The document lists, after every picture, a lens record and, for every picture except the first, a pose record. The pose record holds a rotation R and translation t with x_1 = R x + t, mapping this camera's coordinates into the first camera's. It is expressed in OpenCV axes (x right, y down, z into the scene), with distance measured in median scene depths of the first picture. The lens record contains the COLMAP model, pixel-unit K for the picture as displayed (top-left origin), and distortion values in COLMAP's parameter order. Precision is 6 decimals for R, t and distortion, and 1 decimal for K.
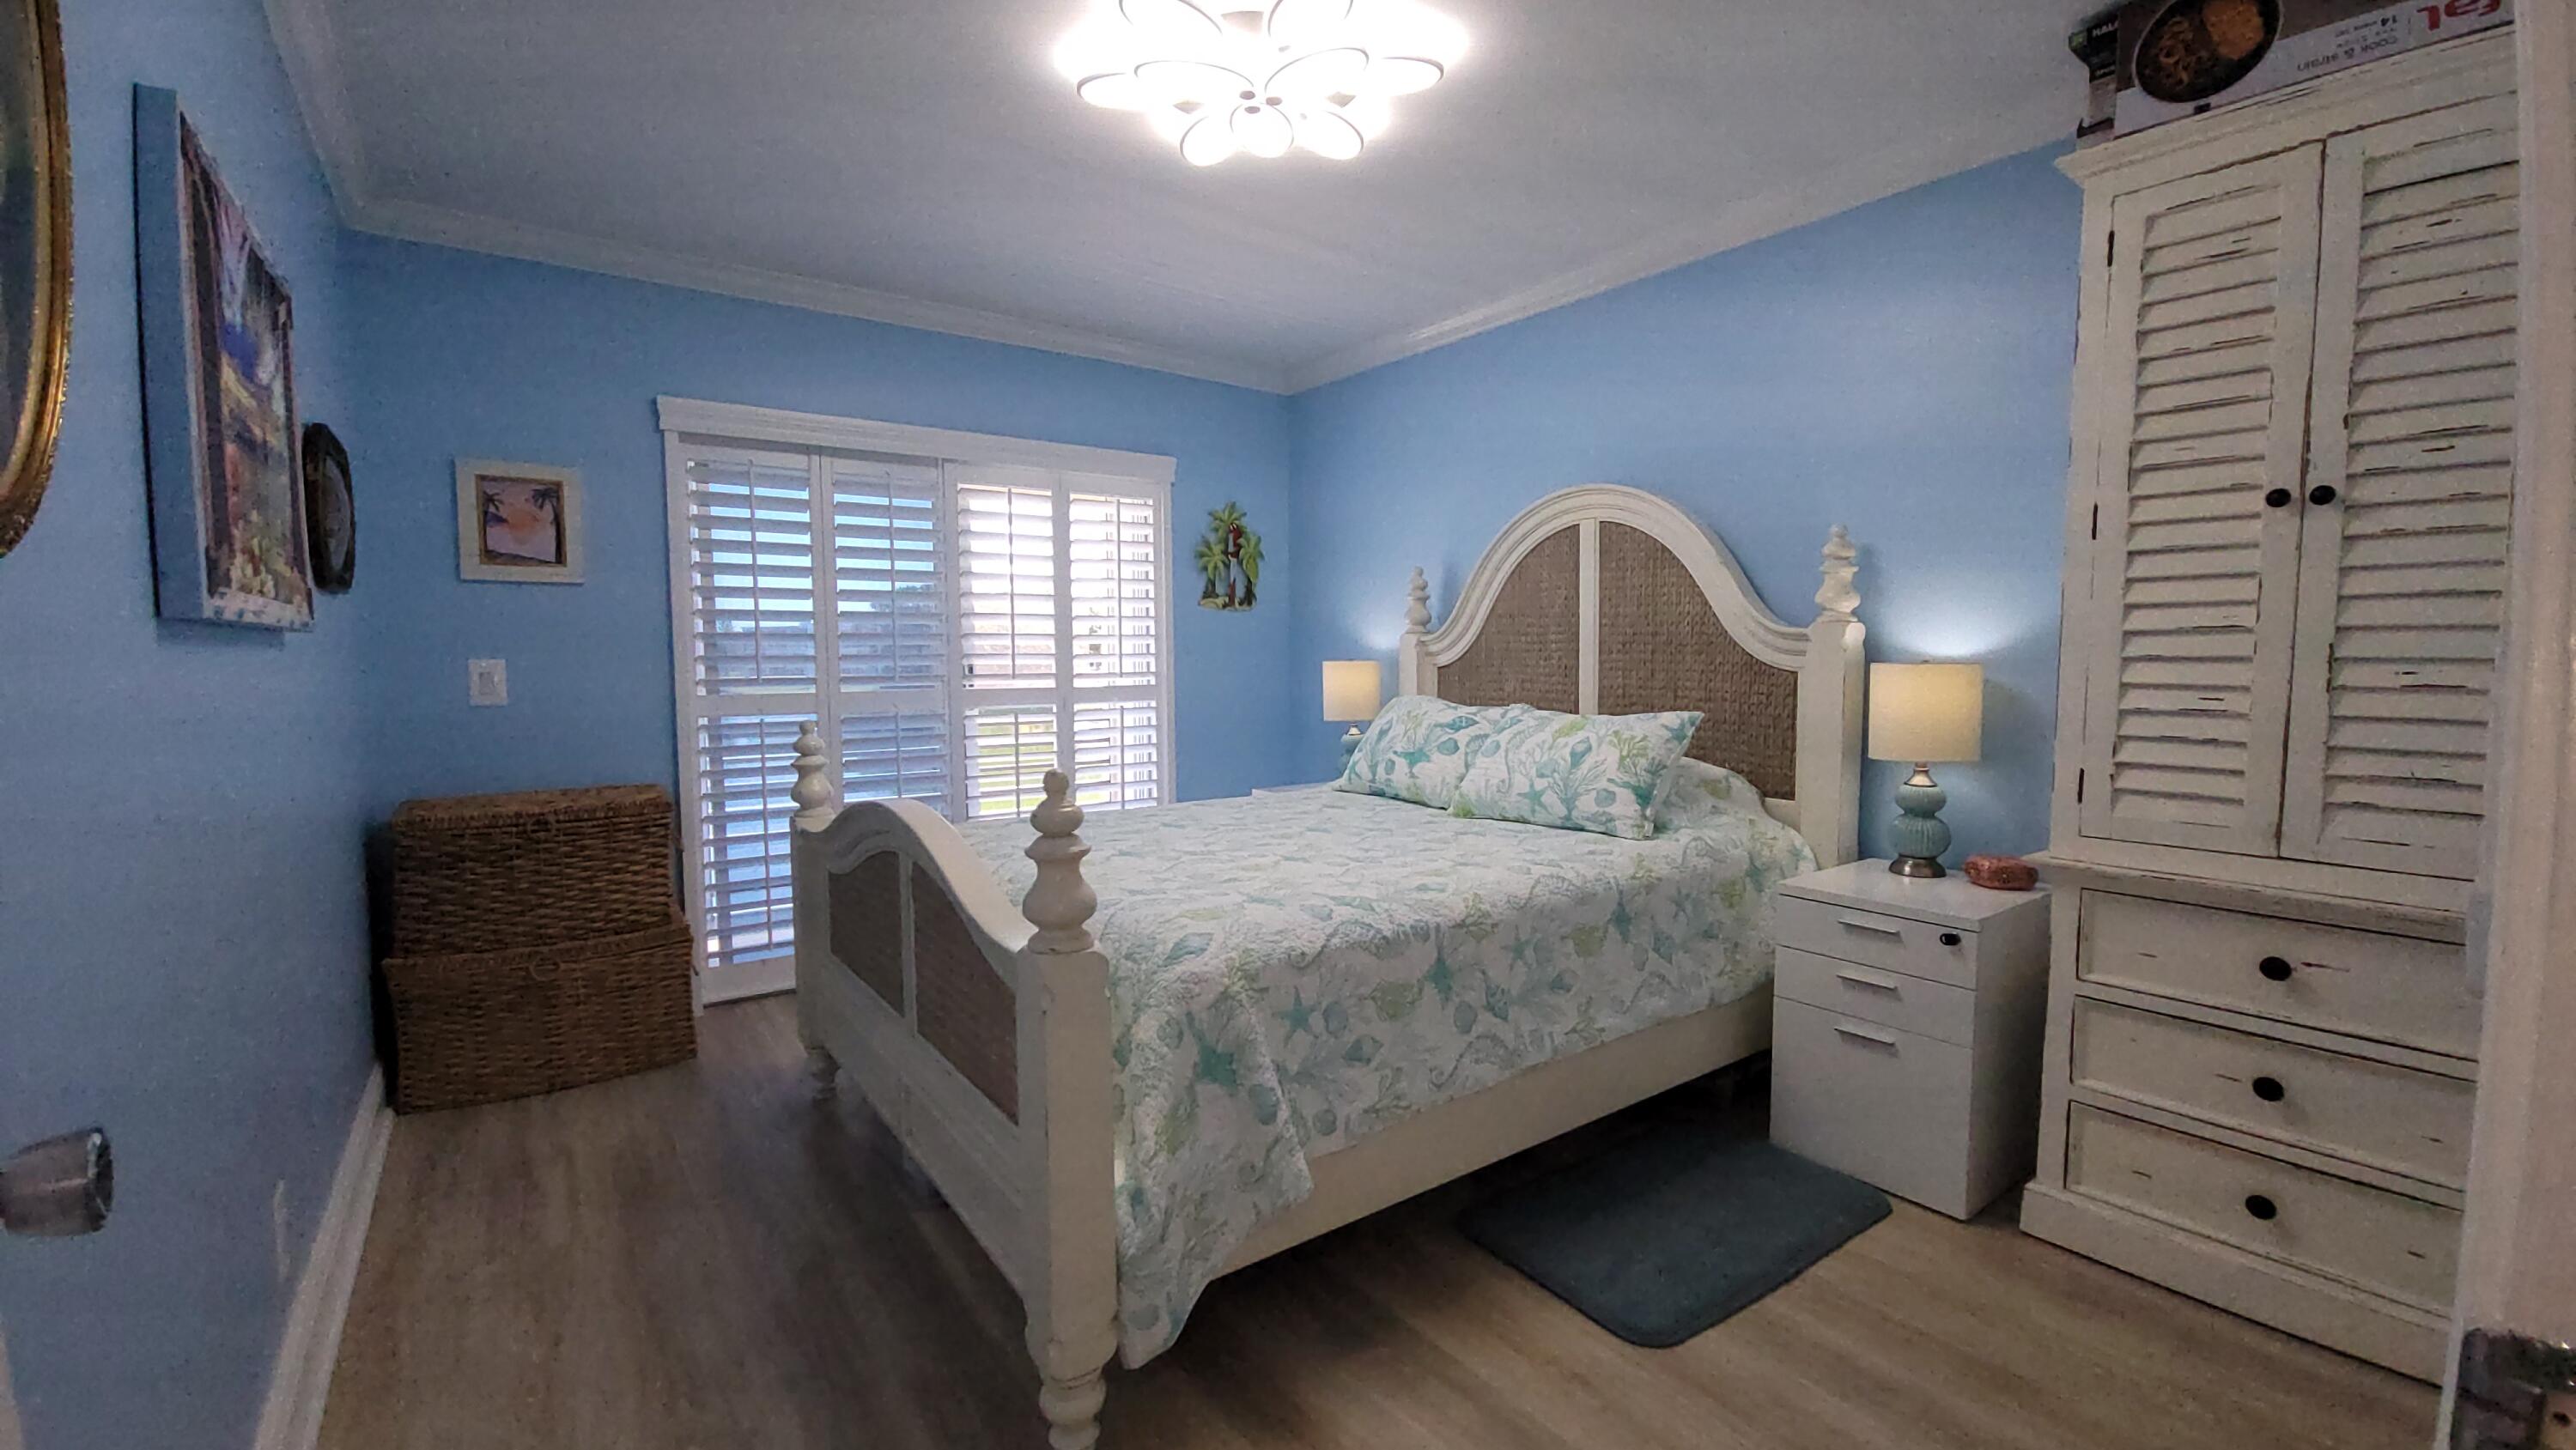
lens RADIAL K [[1072.2, 0, 1300.9], [0, 1072.2, 733.5], [0, 0, 1]] dist [-0.000001, -0.004017]
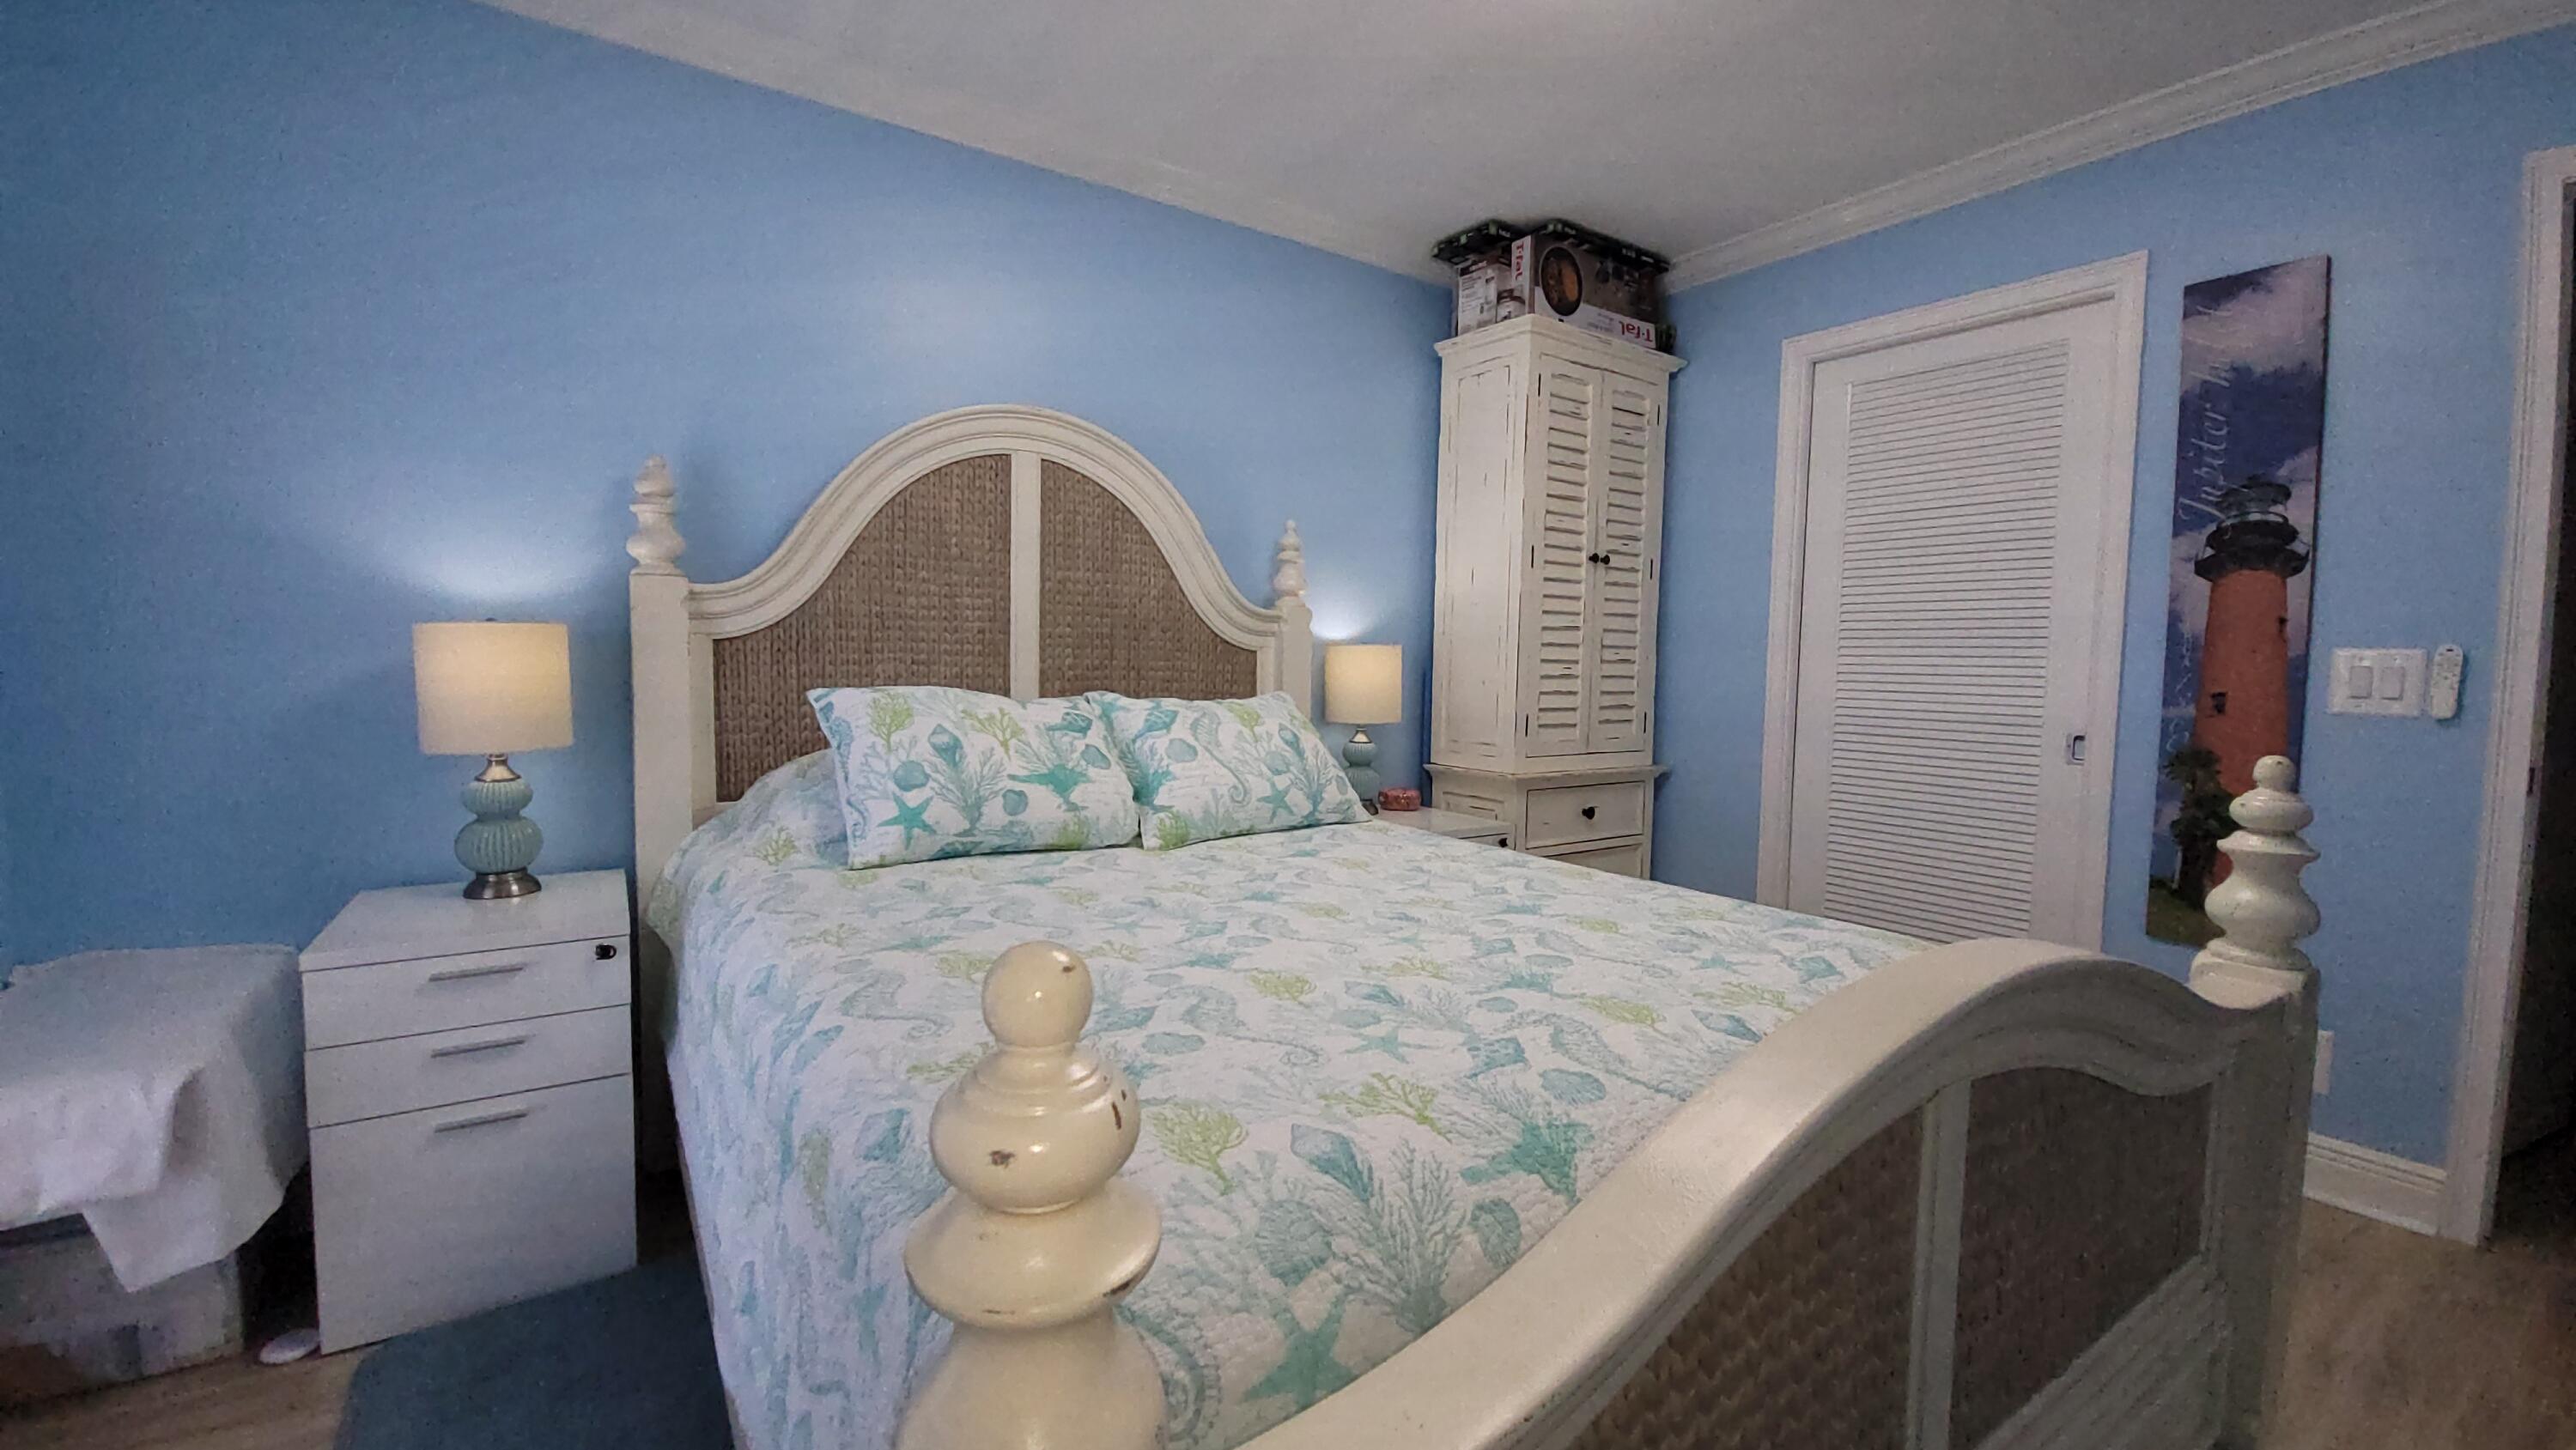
lens RADIAL K [[1072.2, 0, 1284.3], [0, 1072.2, 728.7], [0, 0, 1]] dist [-0.000001, -0.004017]
pose [[0.022777, -0.068858, 0.997366, -0.420992], [0.053997, 0.996254, 0.067549, -0.035411], [-0.998281, 0.052316, 0.026410, 0.659356]]
